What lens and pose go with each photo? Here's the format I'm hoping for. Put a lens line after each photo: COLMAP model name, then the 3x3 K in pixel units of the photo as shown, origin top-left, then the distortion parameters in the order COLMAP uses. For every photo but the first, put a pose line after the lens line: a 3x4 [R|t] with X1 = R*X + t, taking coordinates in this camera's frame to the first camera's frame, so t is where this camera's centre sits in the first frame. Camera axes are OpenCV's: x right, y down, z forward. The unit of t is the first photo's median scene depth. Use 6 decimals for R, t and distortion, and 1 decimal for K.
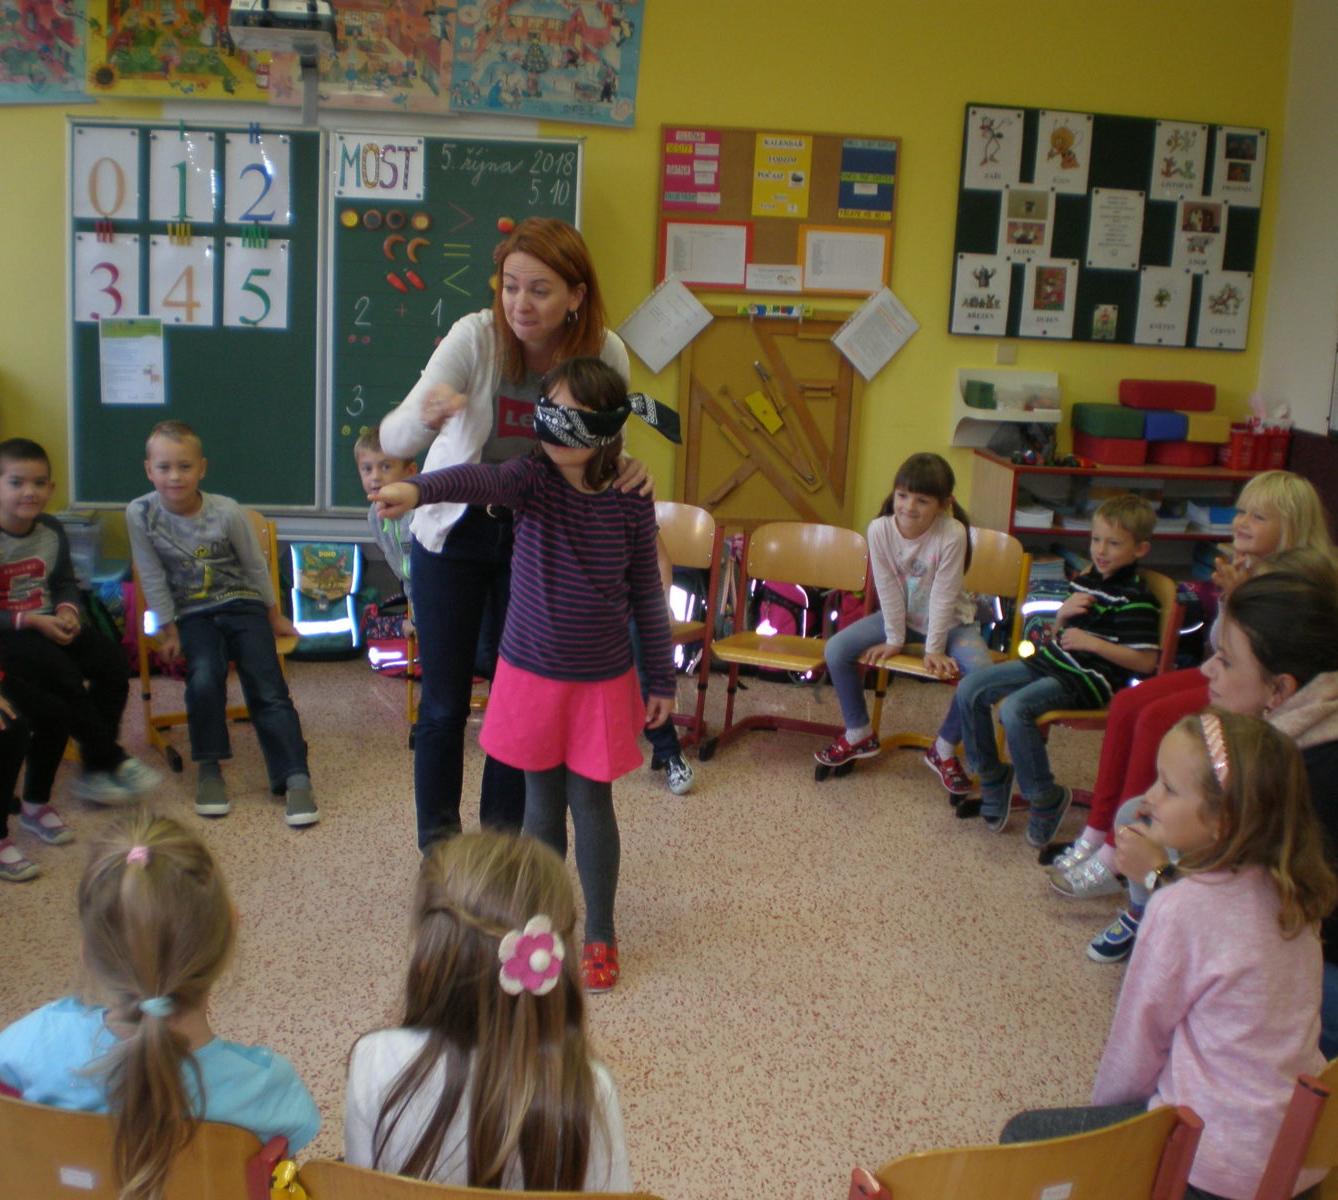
lens RADIAL K [[1697.3, 0, 650.9], [0, 1697.3, 595.4], [0, 0, 1]] dist [-0.063451, -0.216099]
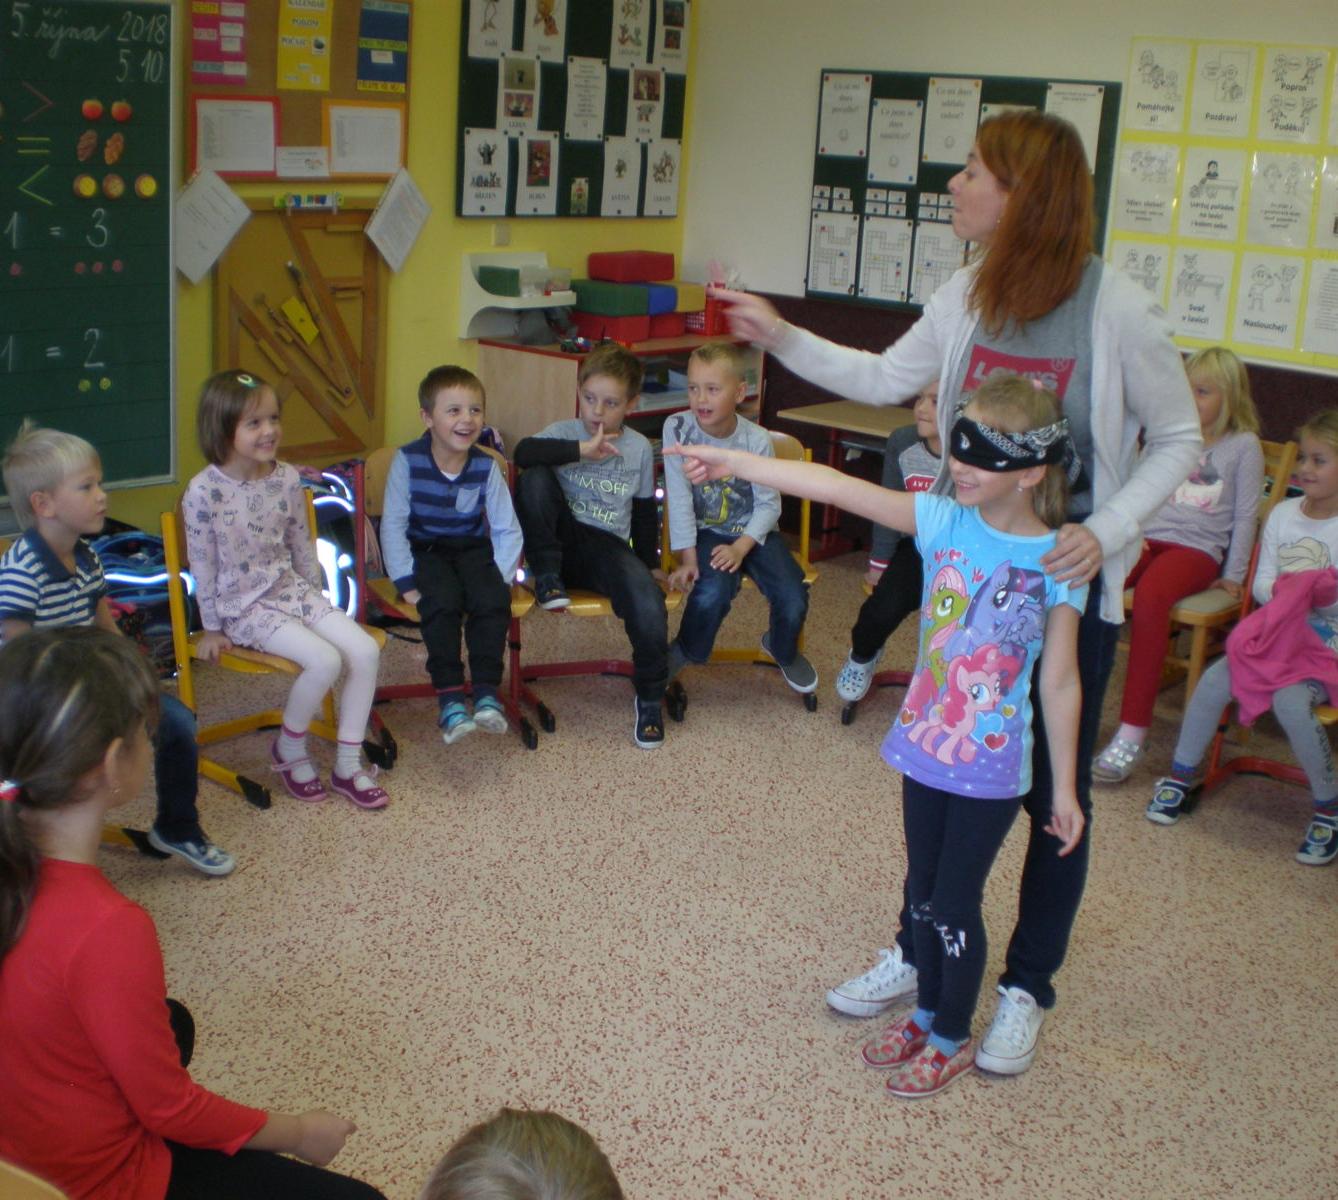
lens RADIAL K [[1697.3, 0, 650.9], [0, 1697.3, 595.4], [0, 0, 1]] dist [-0.063451, -0.216099]
pose [[0.729889, -0.190499, 0.656485, -0.391759], [0.123050, 0.981310, 0.147949, -0.076422], [-0.672399, -0.027206, 0.739689, 0.247188]]
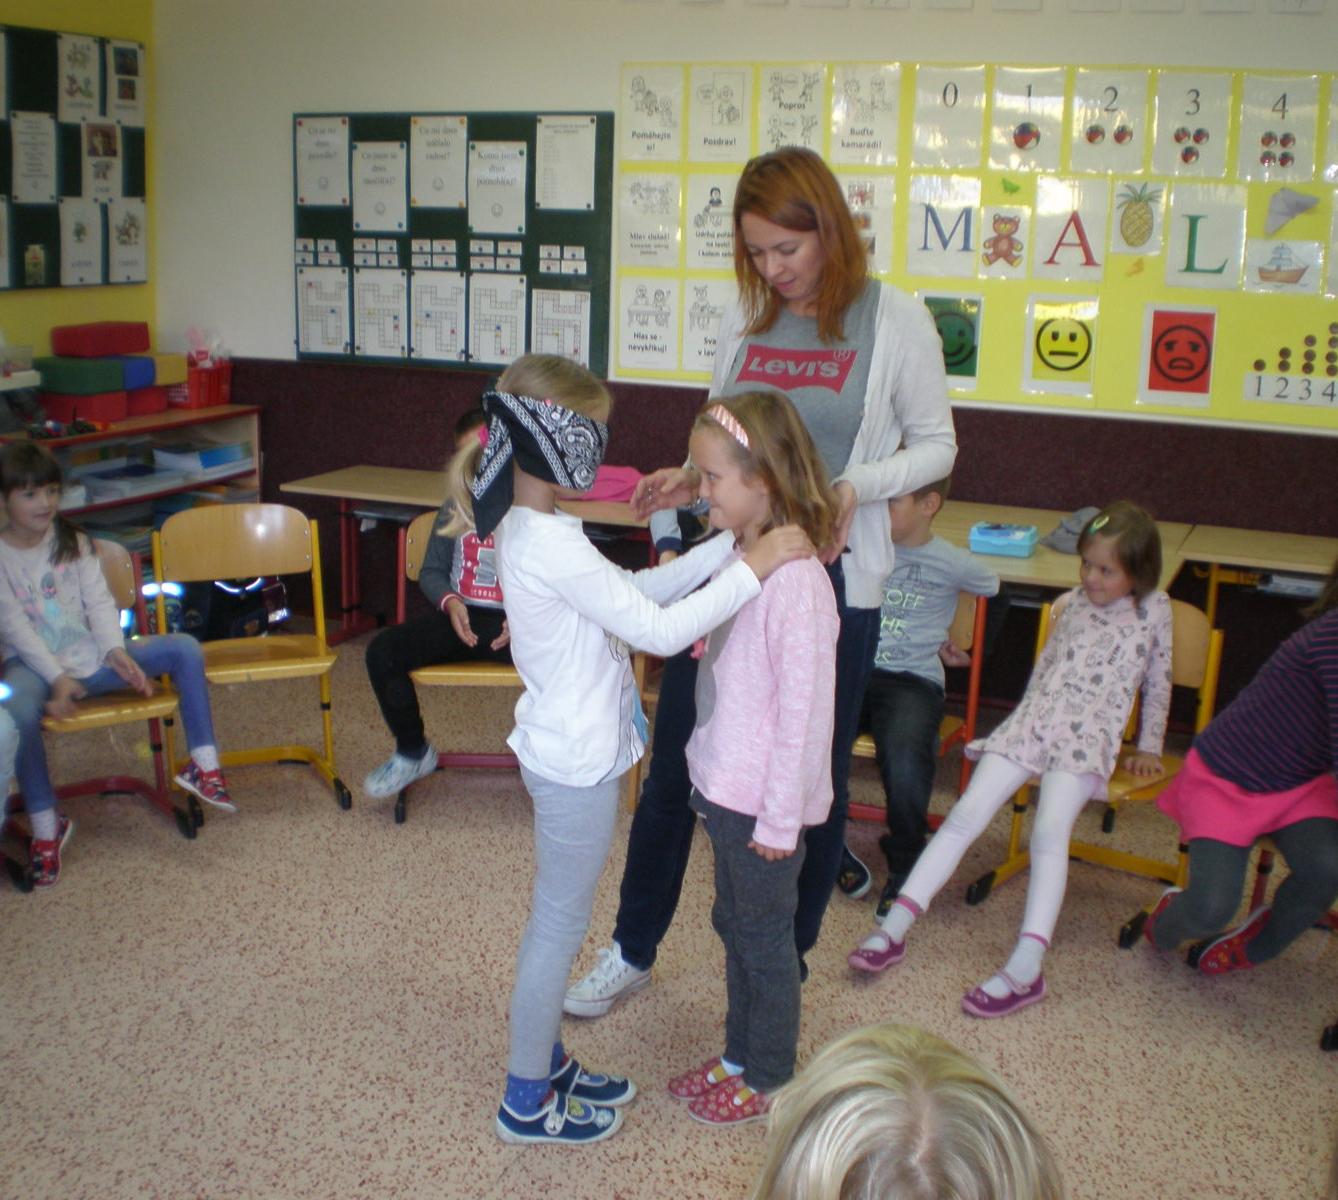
lens RADIAL K [[1697.3, 0, 650.9], [0, 1697.3, 595.4], [0, 0, 1]] dist [-0.063451, -0.216099]
pose [[0.490554, -0.227081, 0.841303, -0.343584], [0.183113, 0.970756, 0.155251, -0.072984], [-0.851954, 0.077894, 0.517790, 0.300638]]
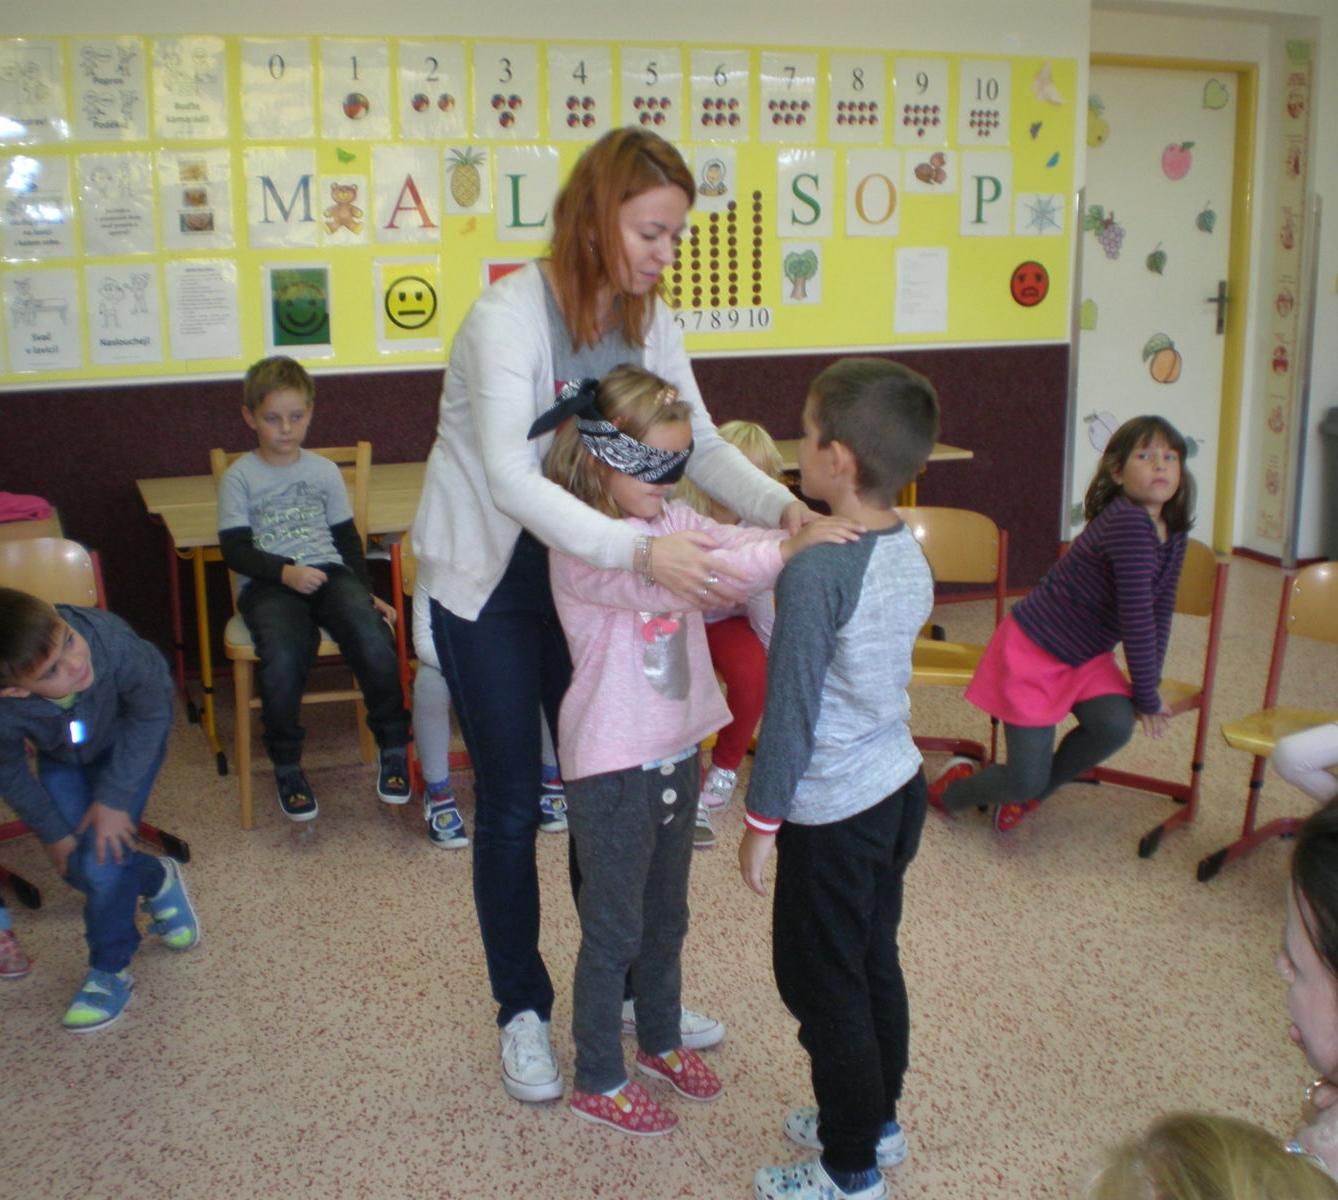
lens RADIAL K [[1697.3, 0, 650.9], [0, 1697.3, 595.4], [0, 0, 1]] dist [-0.063451, -0.216099]
pose [[-0.233759, -0.276087, 0.932273, -0.401192], [0.202457, 0.923999, 0.324402, -0.142173], [-0.950983, 0.264577, -0.160098, 0.591928]]
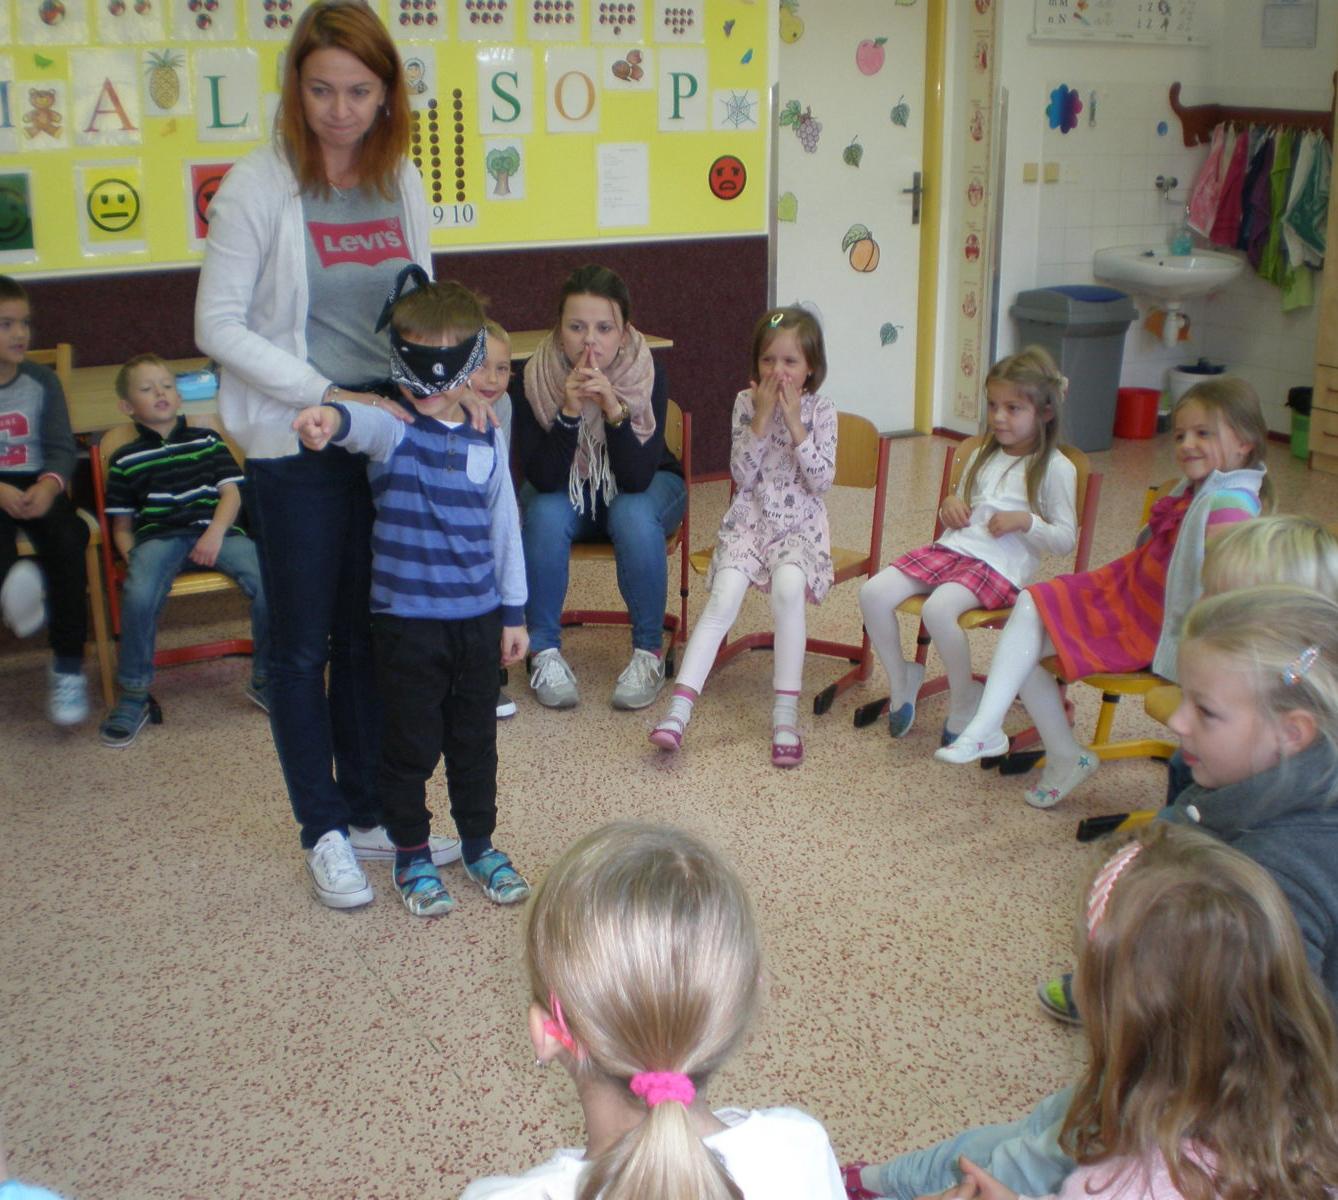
lens RADIAL K [[1697.3, 0, 650.9], [0, 1697.3, 595.4], [0, 0, 1]] dist [-0.063451, -0.216099]
pose [[-0.370606, -0.316099, 0.873345, -0.439151], [0.185059, 0.896320, 0.402945, -0.140251], [-0.910167, 0.310954, -0.273685, 0.577438]]
